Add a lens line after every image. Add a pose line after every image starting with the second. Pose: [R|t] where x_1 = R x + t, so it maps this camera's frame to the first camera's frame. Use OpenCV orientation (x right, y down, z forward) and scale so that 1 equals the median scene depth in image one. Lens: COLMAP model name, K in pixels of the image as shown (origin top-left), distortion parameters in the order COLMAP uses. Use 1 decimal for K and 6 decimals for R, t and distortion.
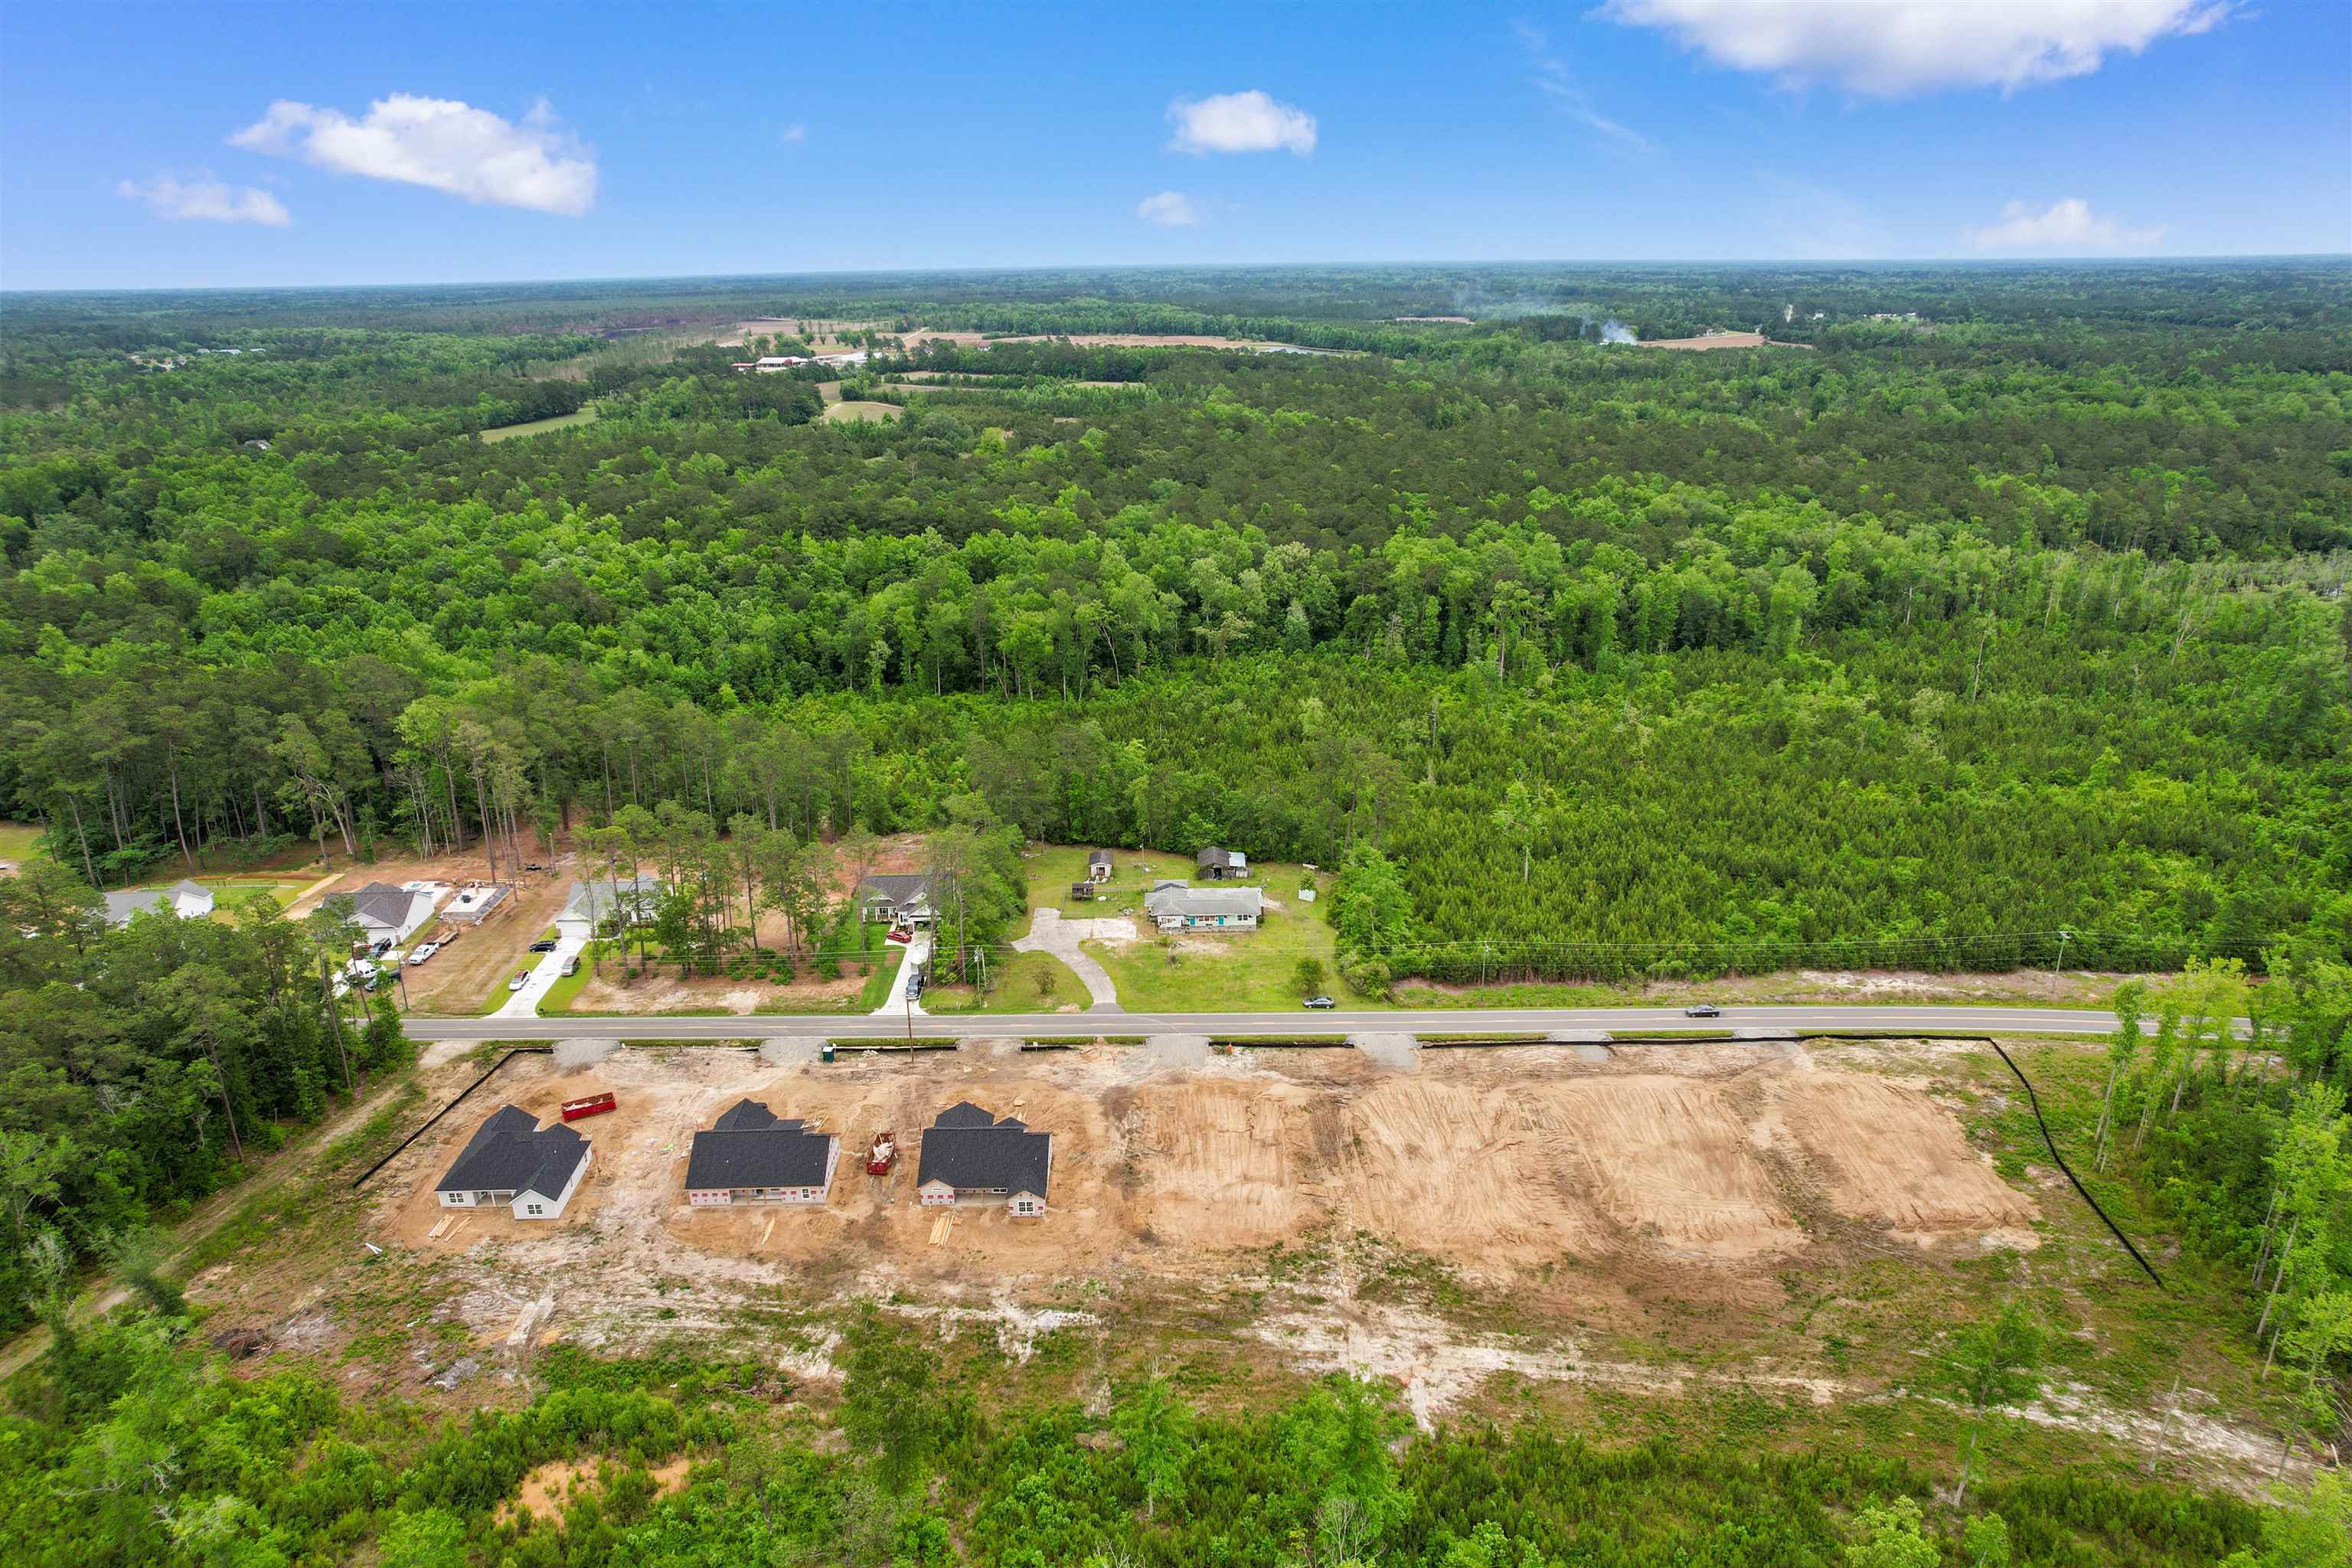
lens RADIAL K [[1489.1, 0, 1166.1], [0, 1489.1, 819.3], [0, 0, 1]] dist [-0.057064, 0.030375]
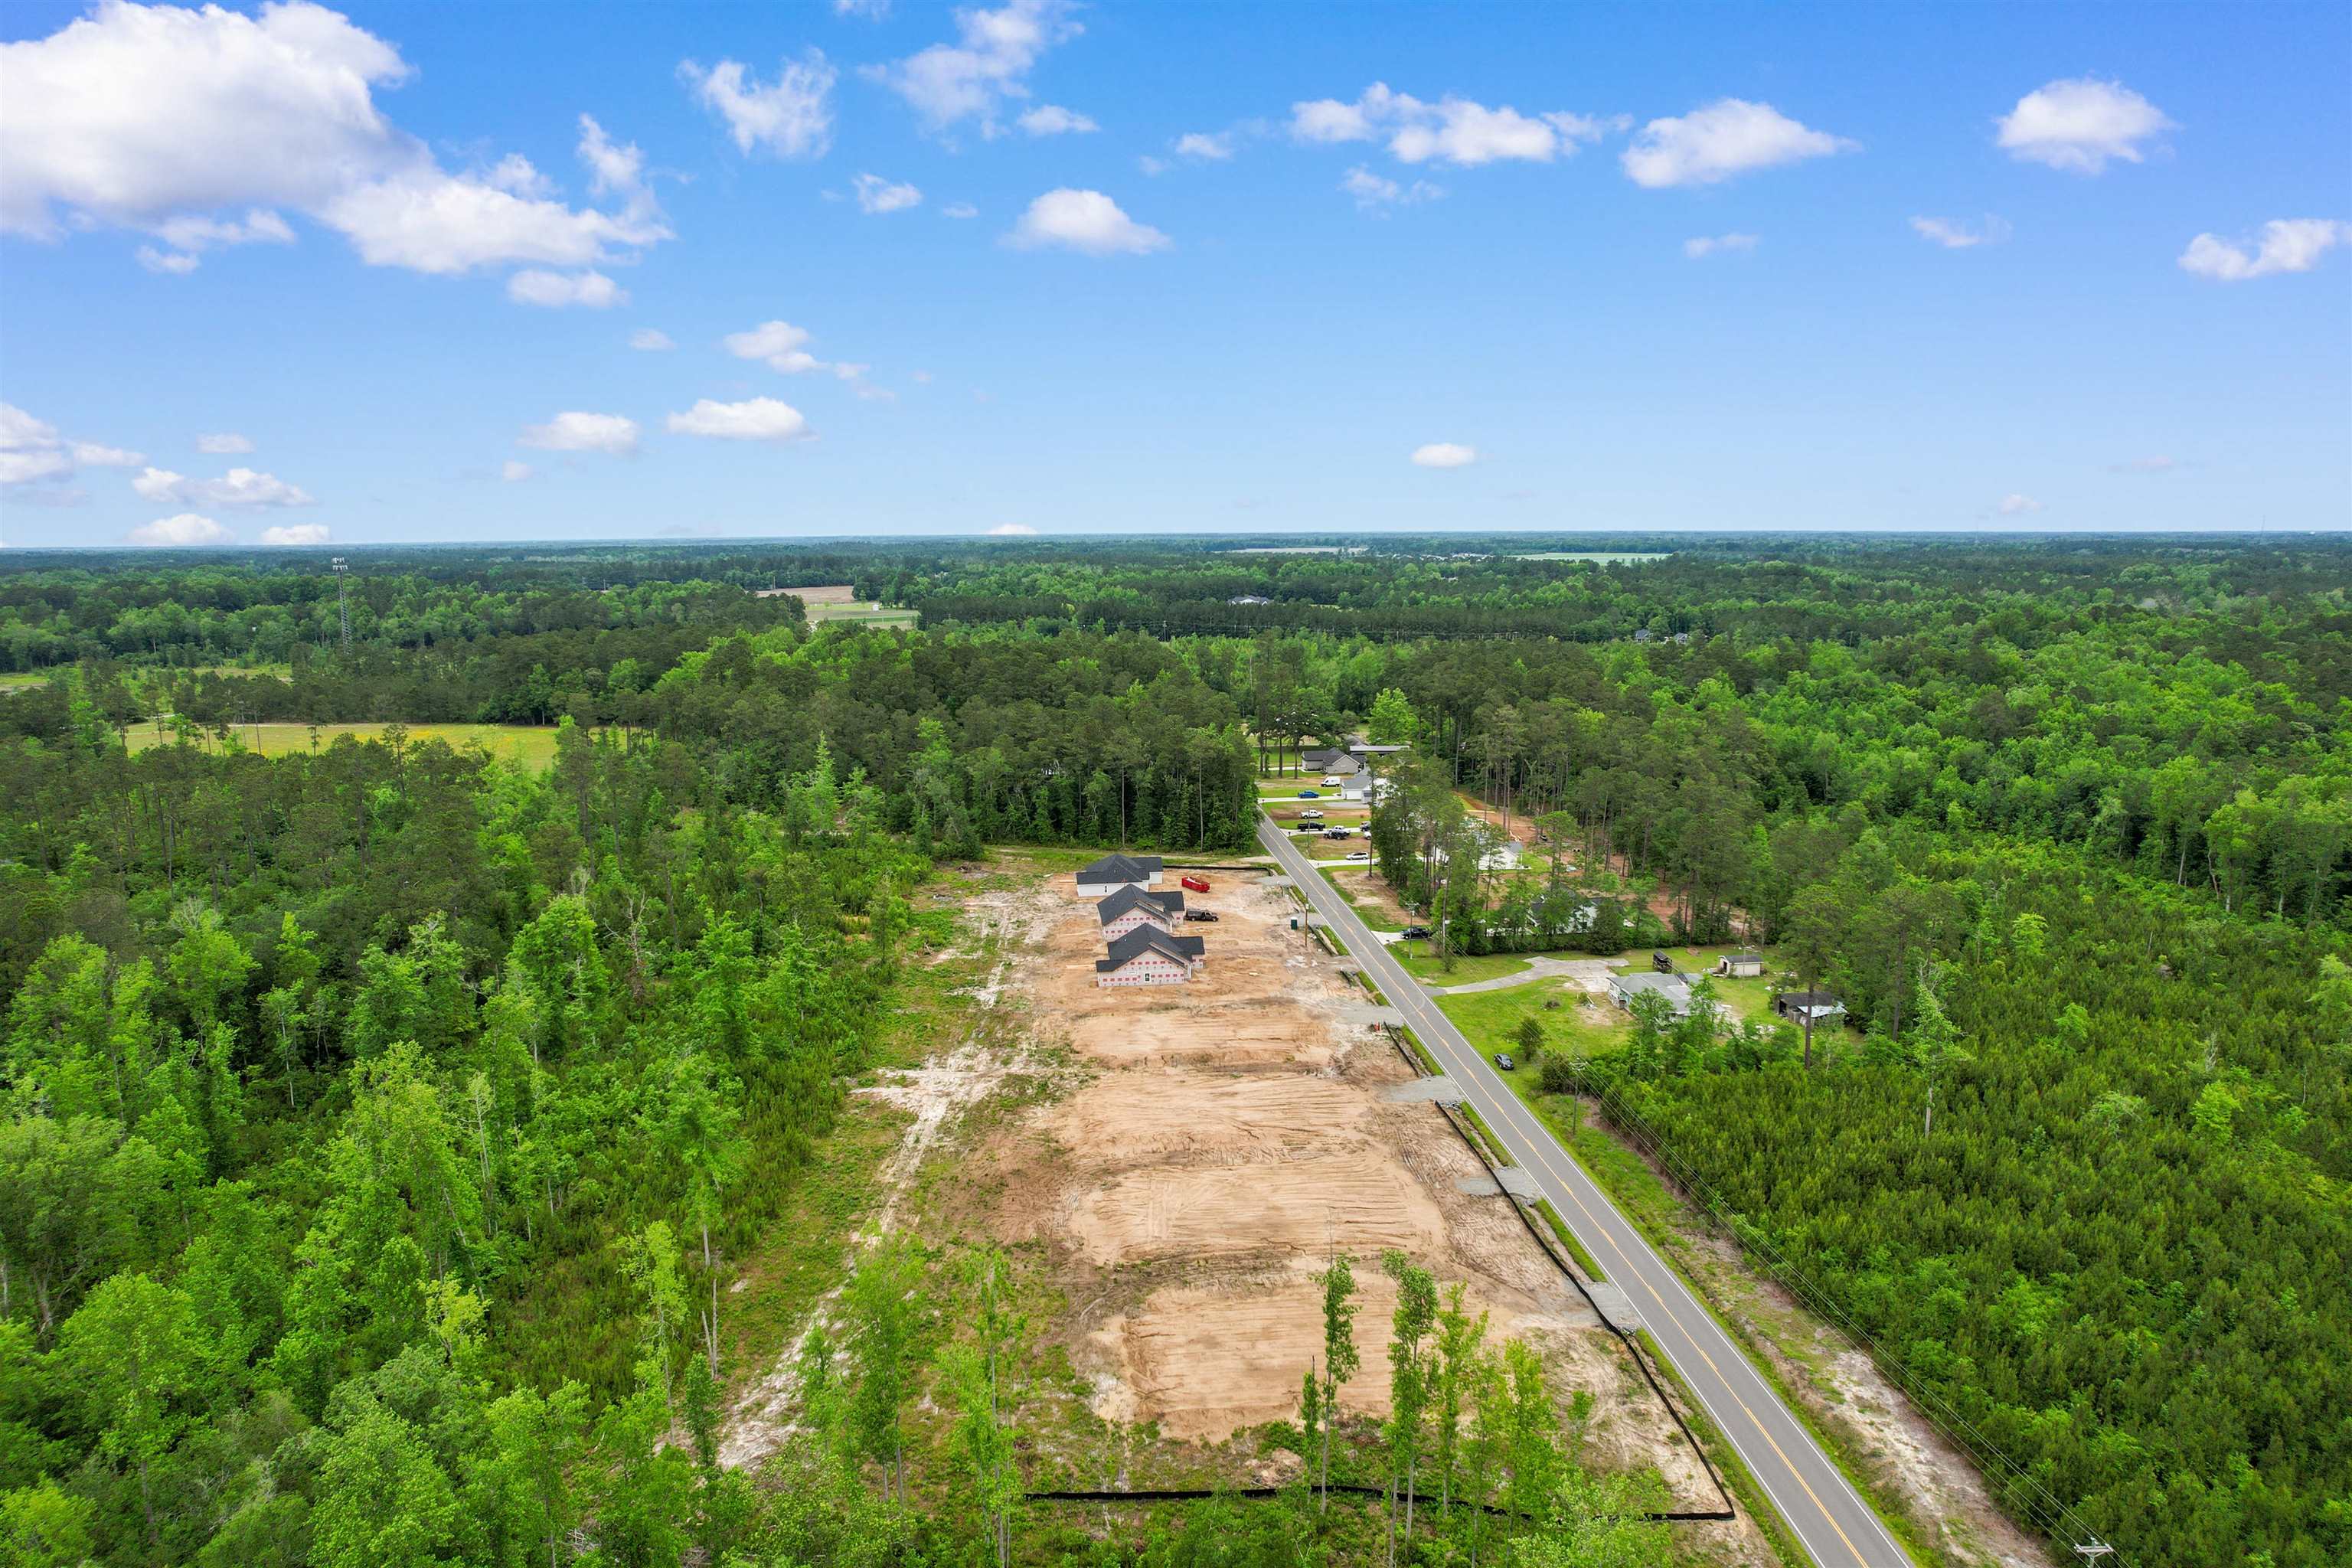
lens RADIAL K [[1489.1, 0, 1166.1], [0, 1489.1, 819.3], [0, 0, 1]] dist [-0.057064, 0.030375]
pose [[0.102925, 0.208719, -0.972545, 1.305293], [-0.347178, 0.923786, 0.161513, -0.124758], [0.932134, 0.321022, 0.167543, 0.831794]]
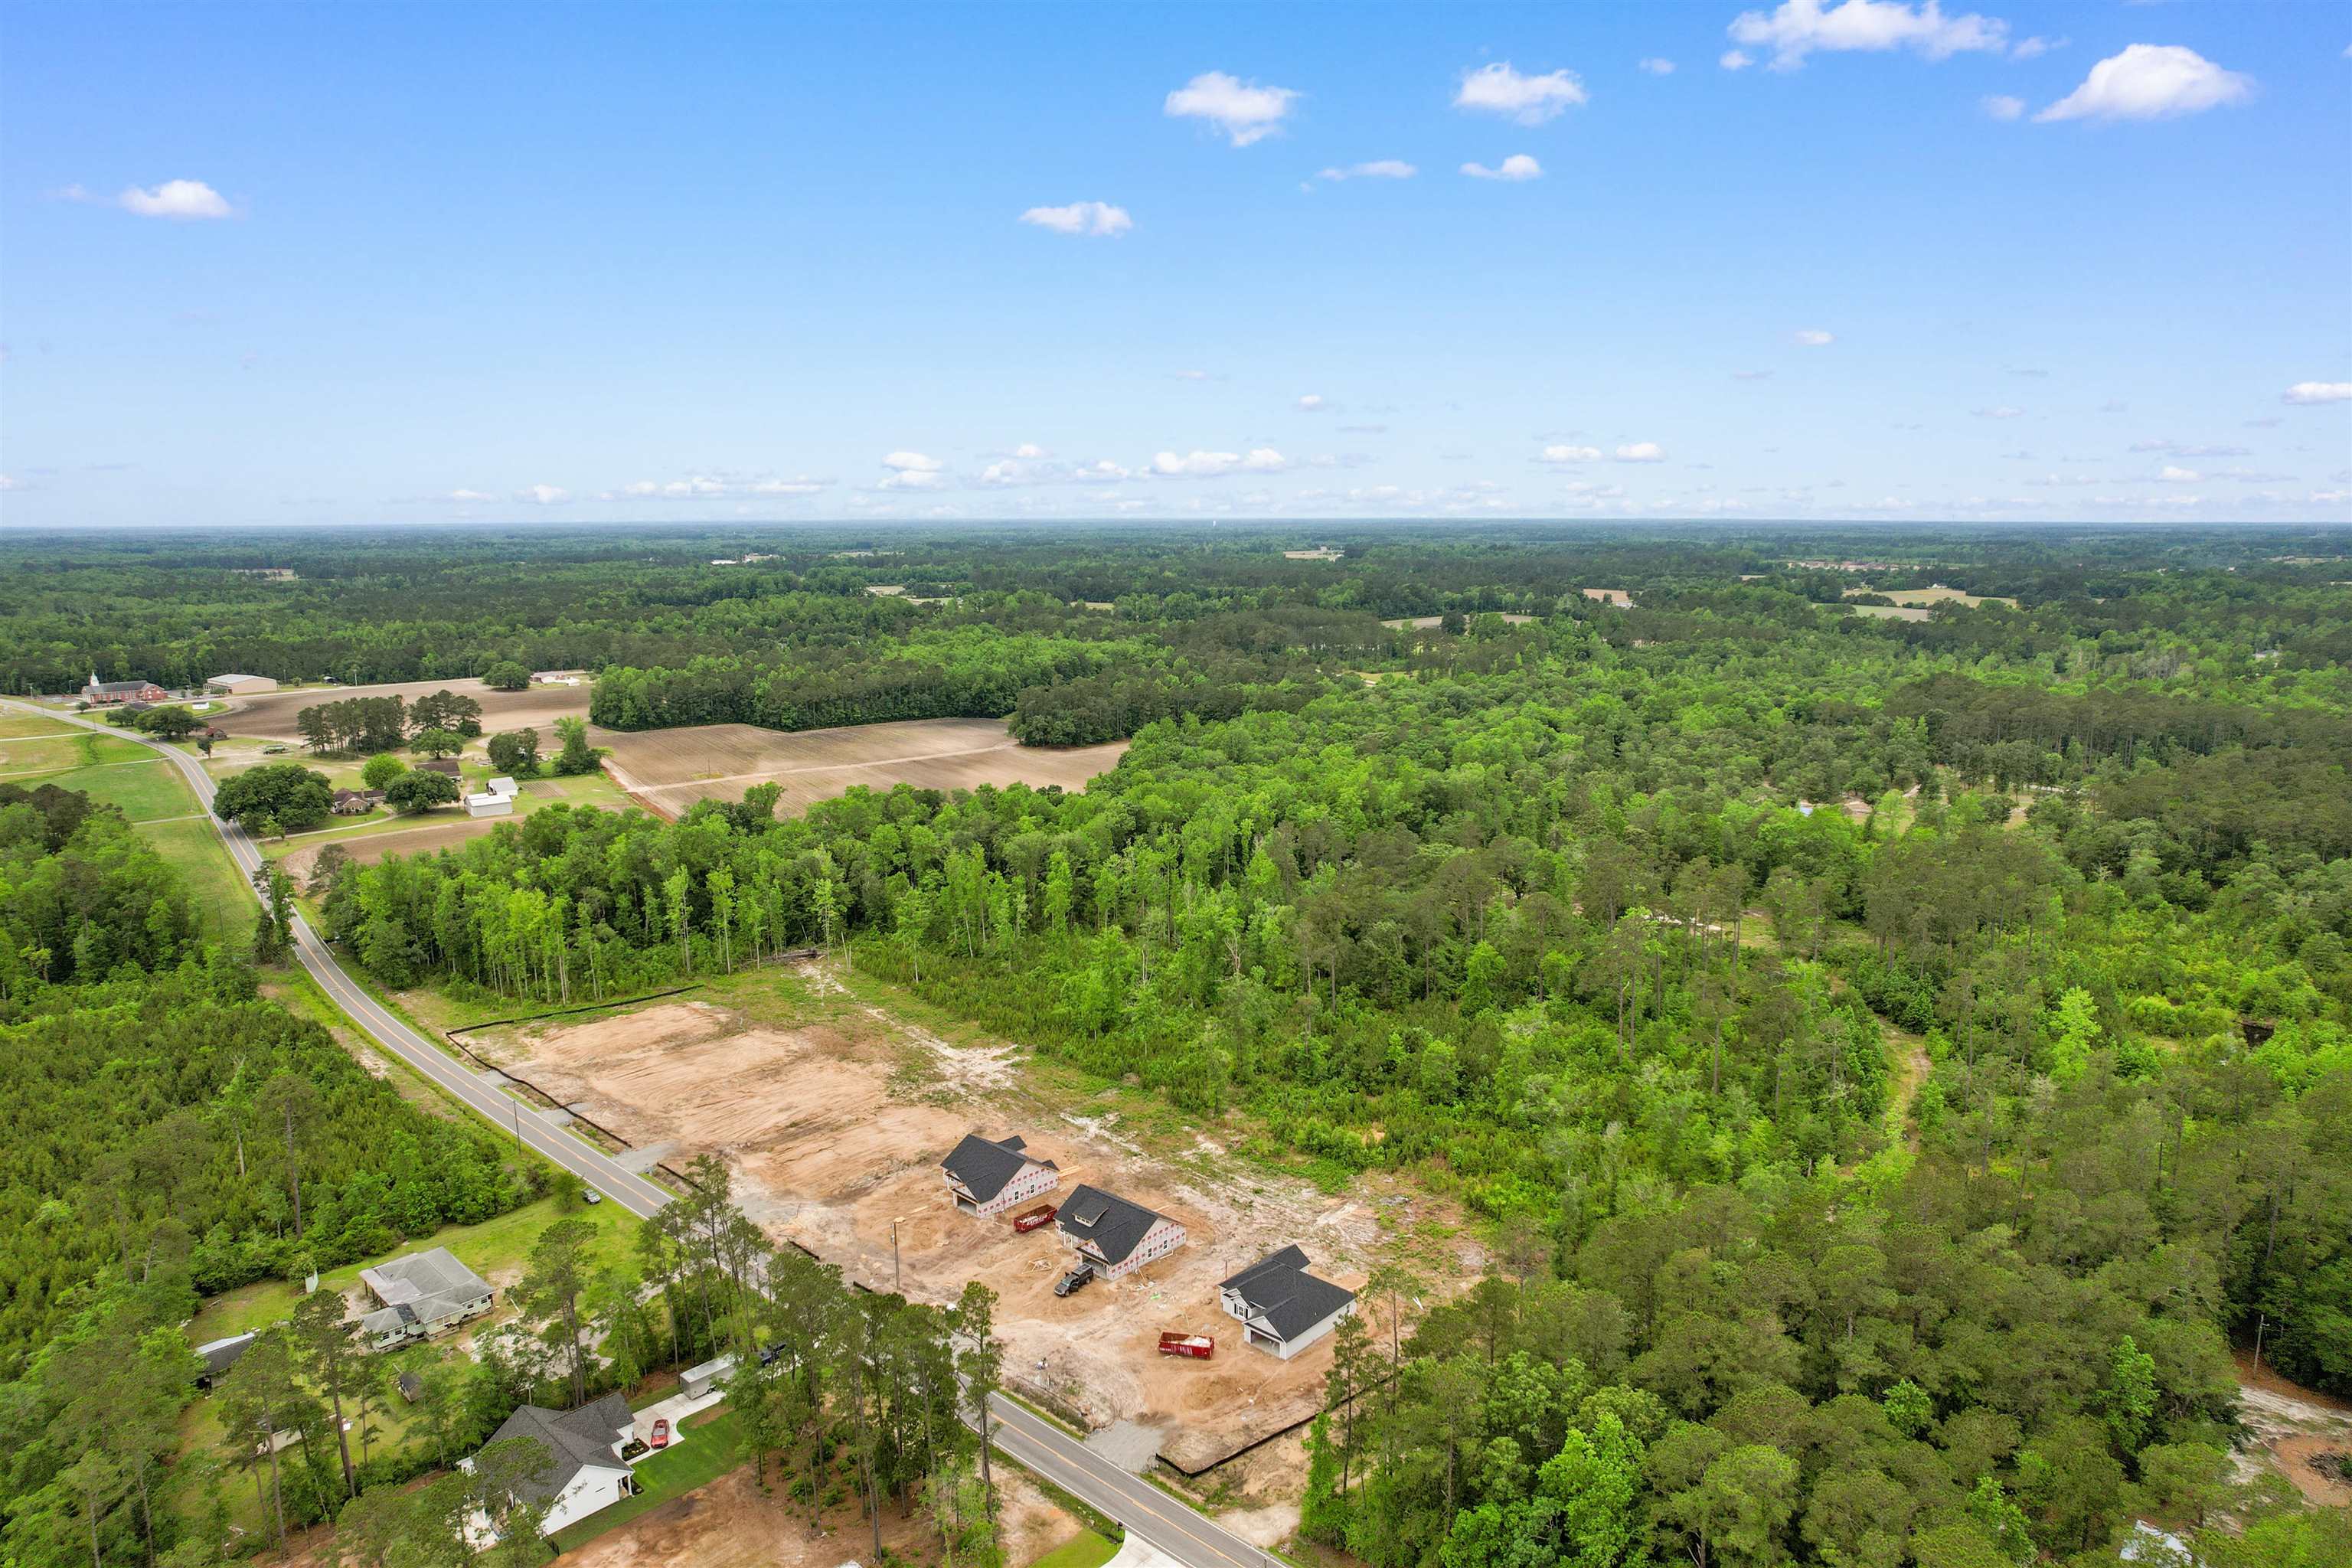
lens RADIAL K [[1504.4, 0, 1176.0], [0, 1504.4, 784.0], [0, 0, 1]] dist [-0.052140, 0.033467]
pose [[-0.721409, -0.104686, 0.684550, -1.209173], [0.262104, 0.873695, 0.409828, -0.618629], [-0.640991, 0.475077, -0.602853, 1.696892]]
